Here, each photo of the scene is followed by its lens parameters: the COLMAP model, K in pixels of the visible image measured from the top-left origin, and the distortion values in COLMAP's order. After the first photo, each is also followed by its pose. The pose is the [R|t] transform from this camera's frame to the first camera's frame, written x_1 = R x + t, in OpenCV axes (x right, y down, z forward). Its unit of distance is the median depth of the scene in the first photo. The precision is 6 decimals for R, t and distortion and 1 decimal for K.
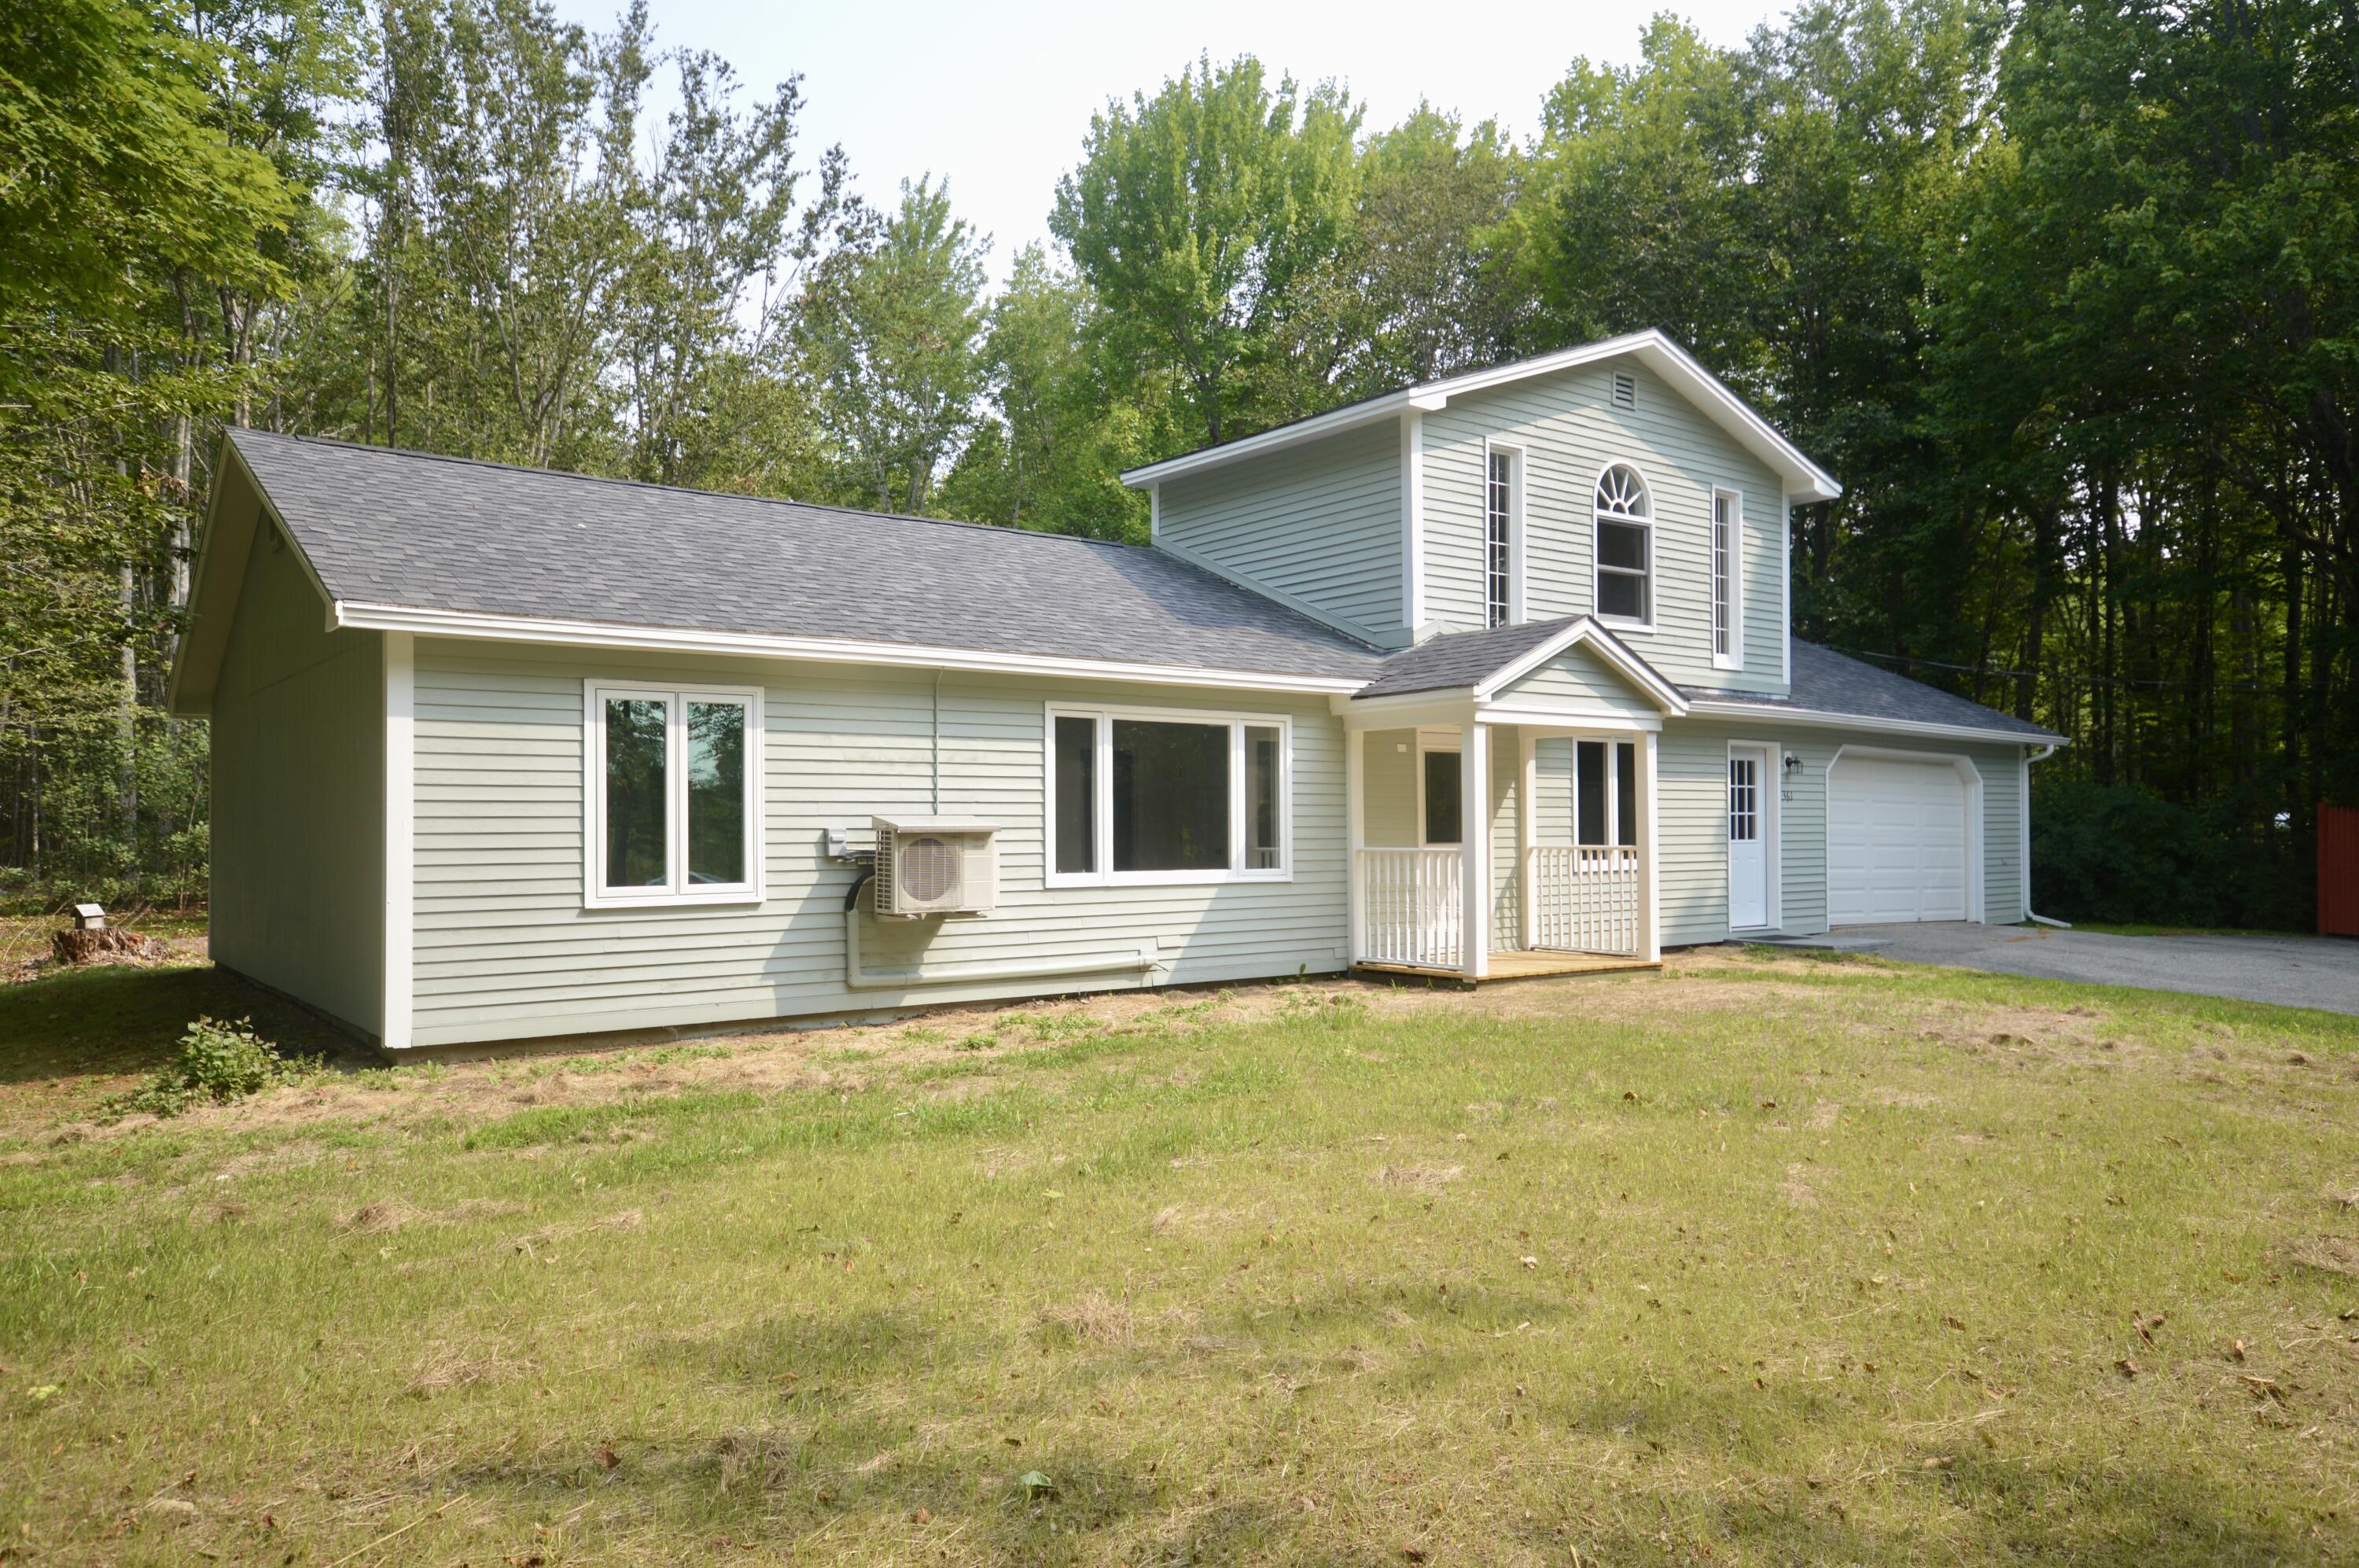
lens RADIAL K [[1601.8, 0, 1179.5], [0, 1601.8, 784.0], [0, 0, 1]] dist [0.024640, 0.000484]
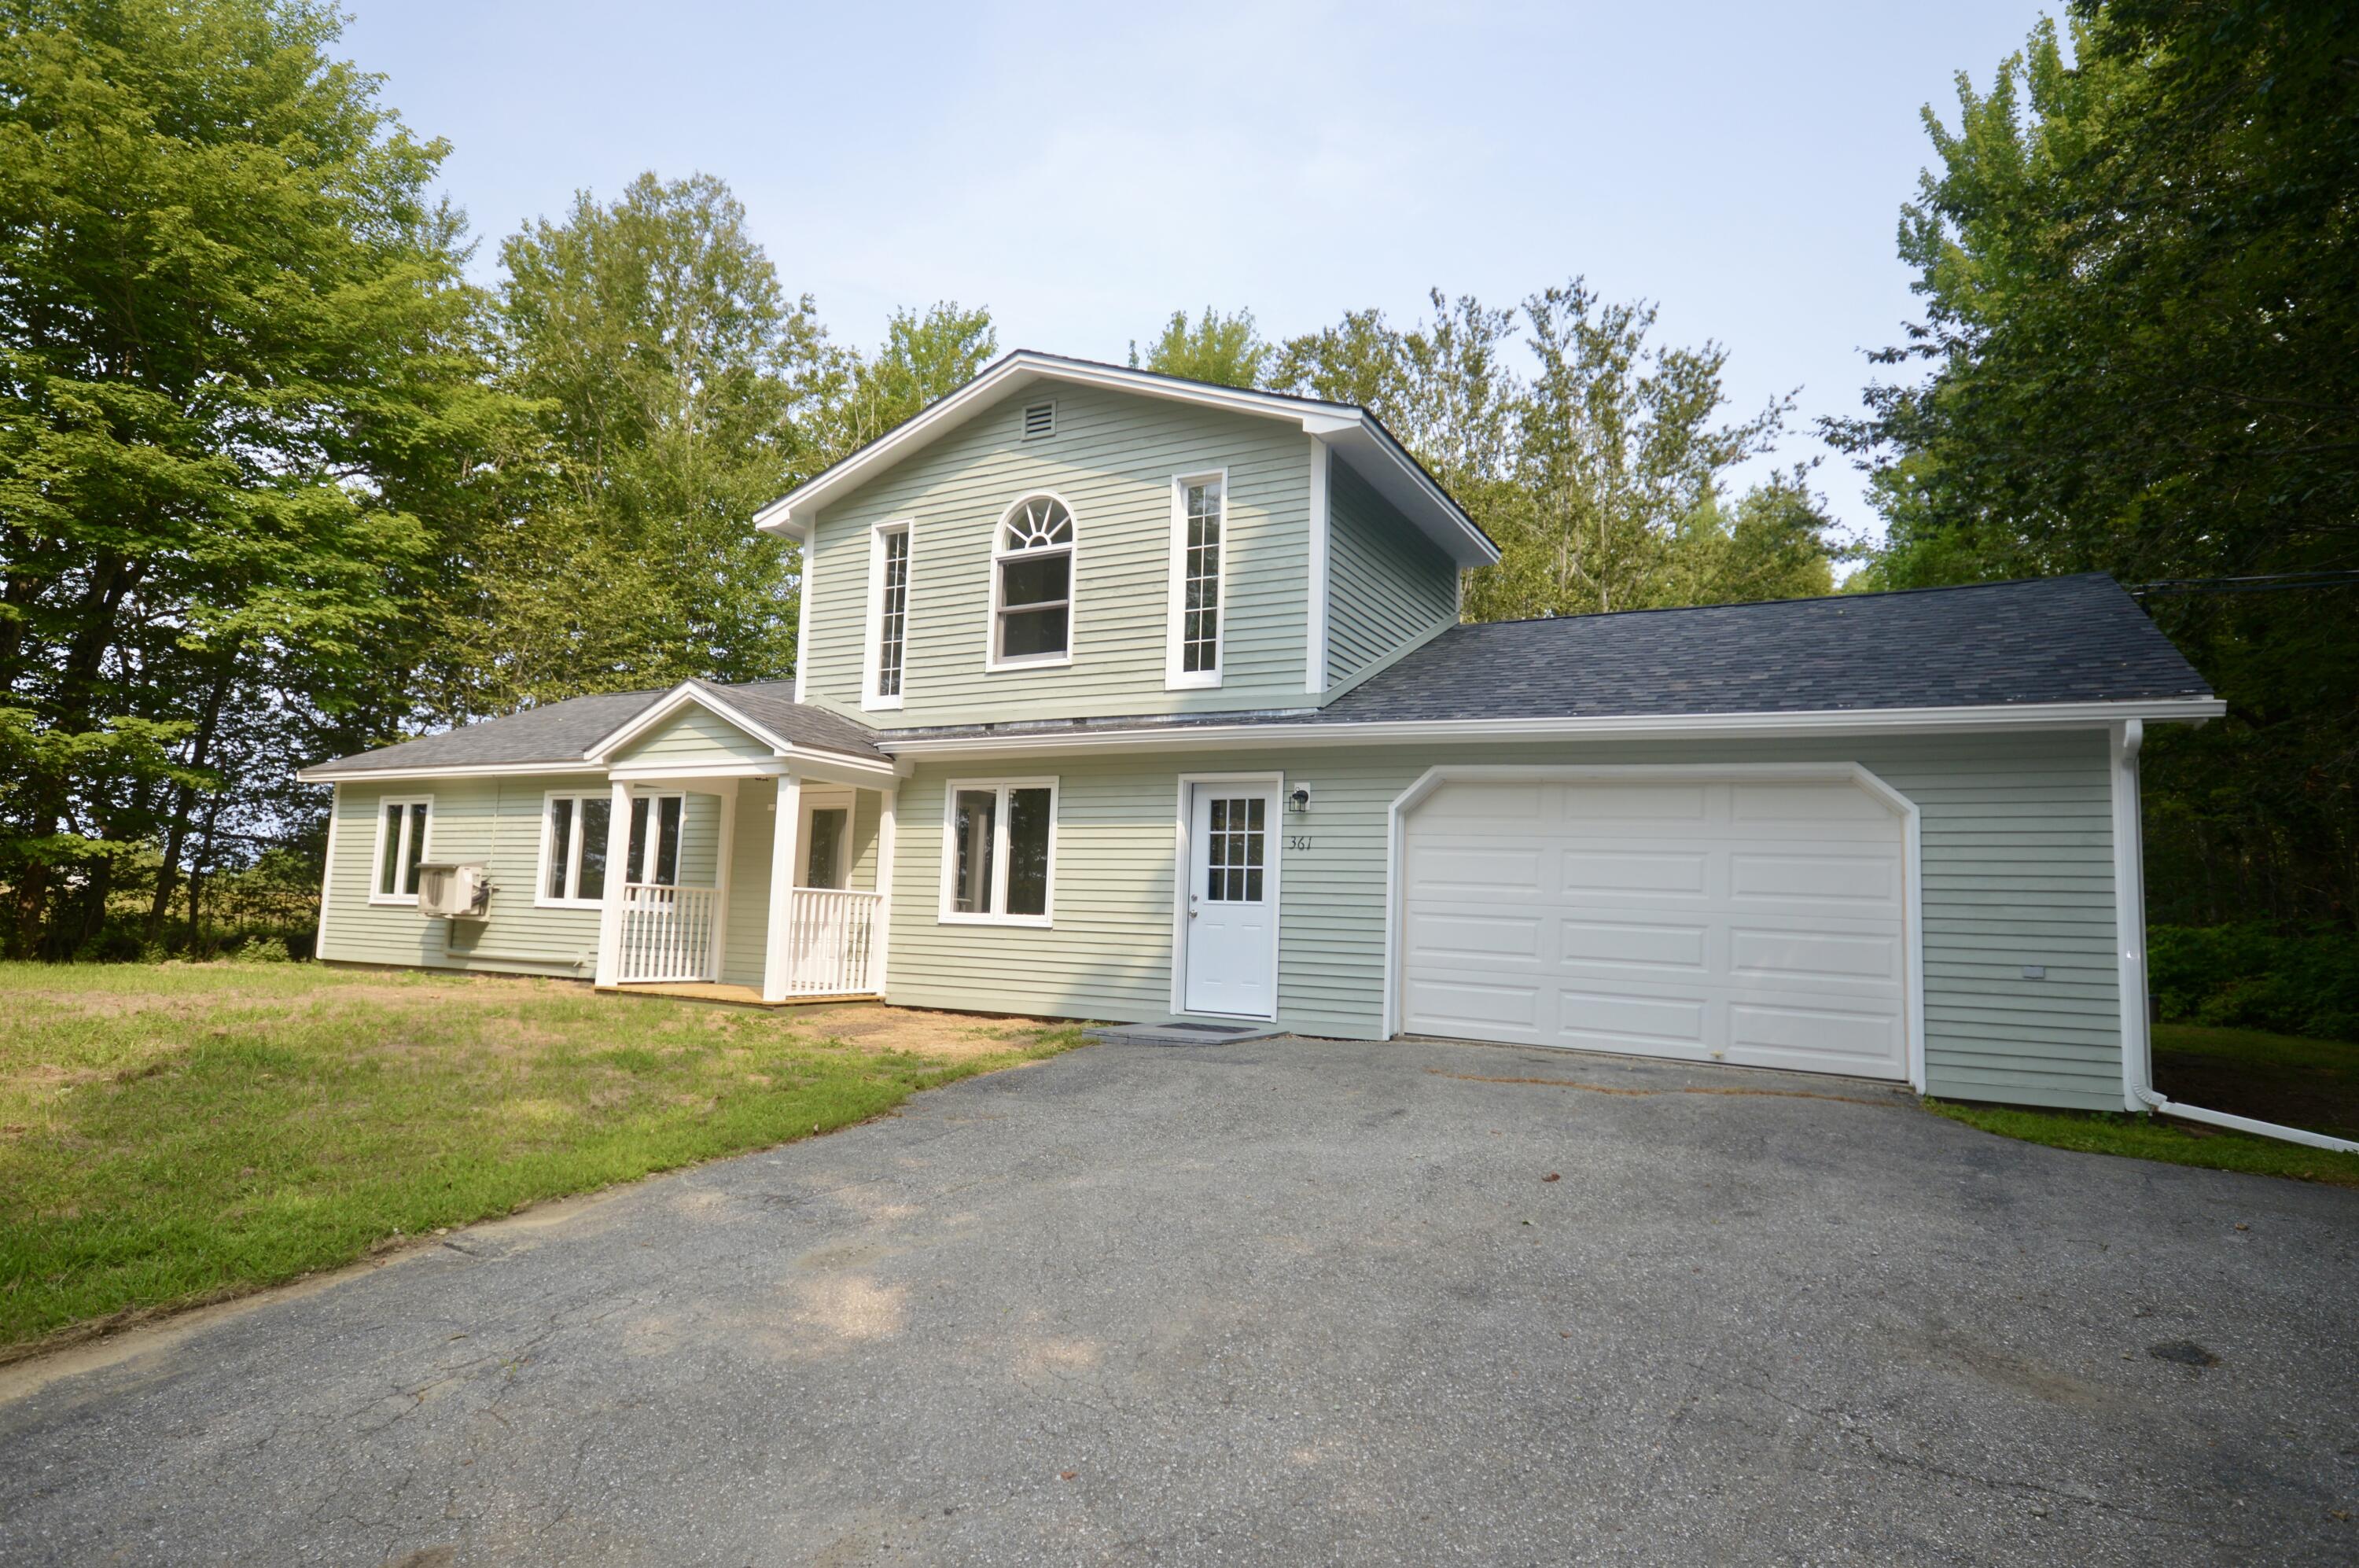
lens RADIAL K [[1297.9, 0, 1179.5], [0, 1297.9, 784.0], [0, 0, 1]] dist [0.021700, 0.000992]
pose [[0.391758, -0.081156, -0.916482, 1.083788], [-0.013627, 0.995481, -0.093977, 0.044692], [0.919967, 0.049305, 0.388882, 0.854339]]
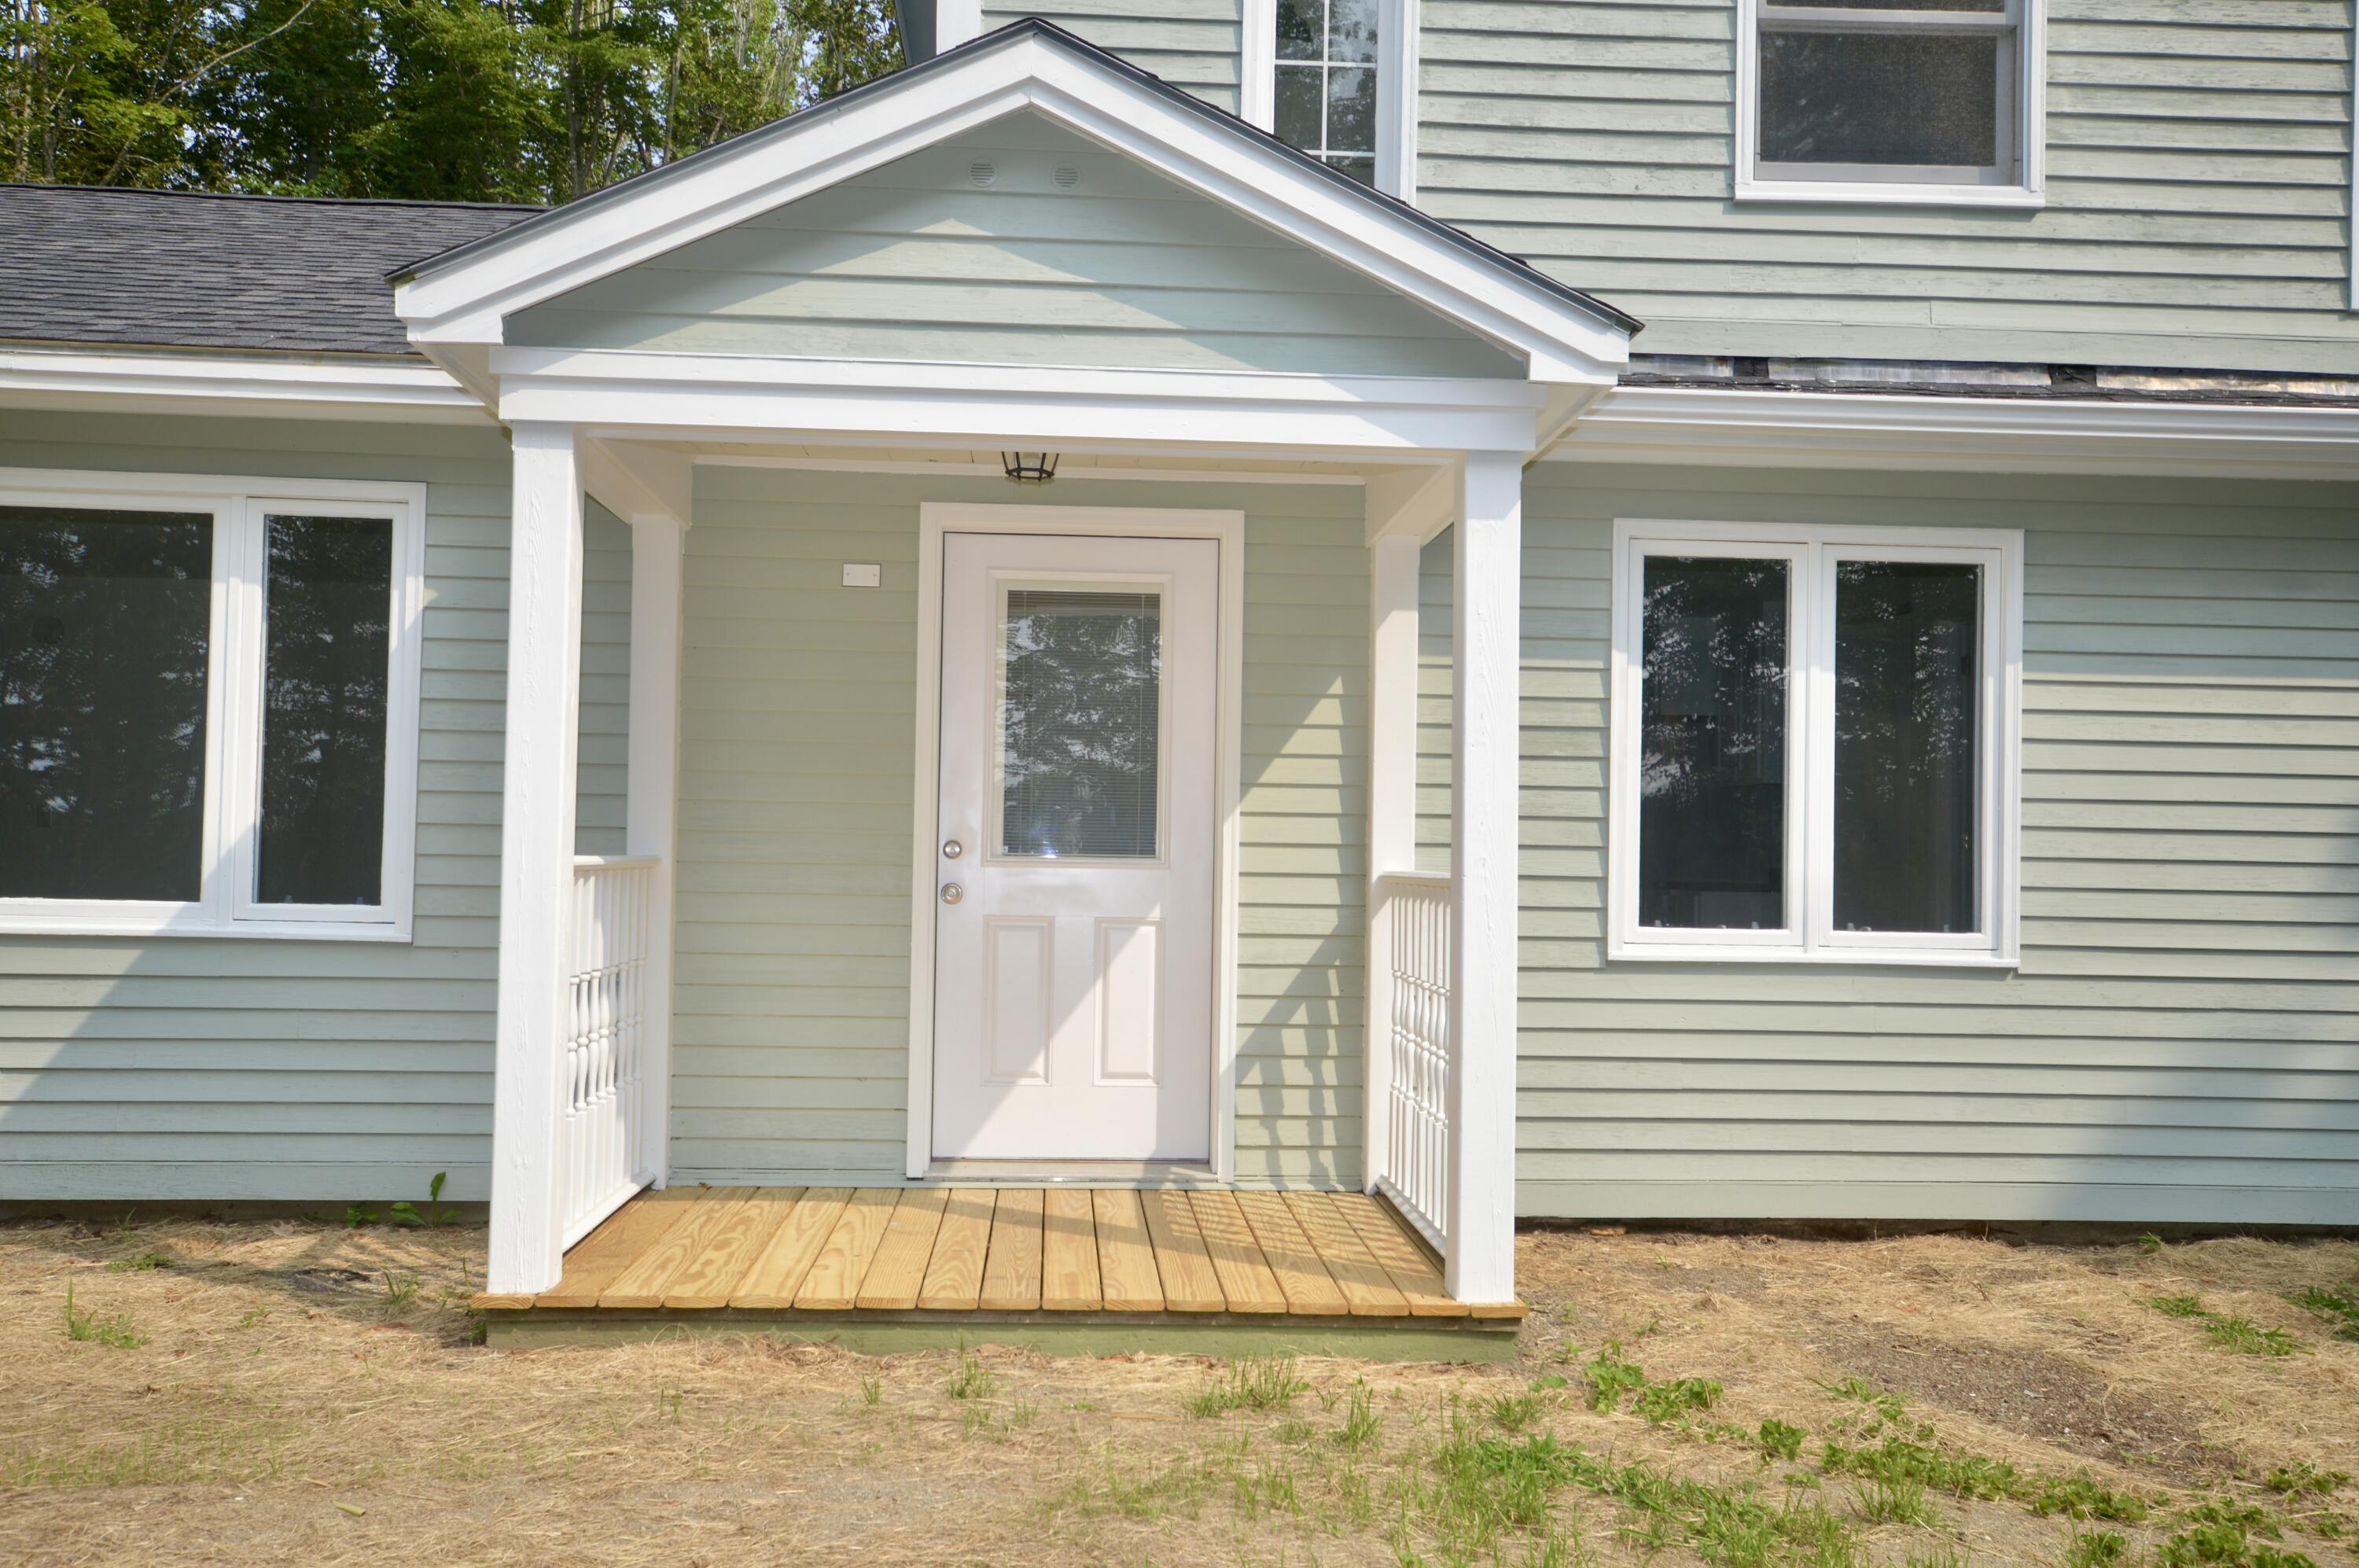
lens RADIAL K [[1967.8, 0, 1179.5], [0, 1967.8, 784.0], [0, 0, 1]] dist [0.011745, 0.007269]
pose [[0.822065, 0.001239, -0.569392, 0.415836], [-0.007406, 0.999936, -0.008516, 0.024541], [0.569346, 0.011217, 0.822022, 0.652191]]
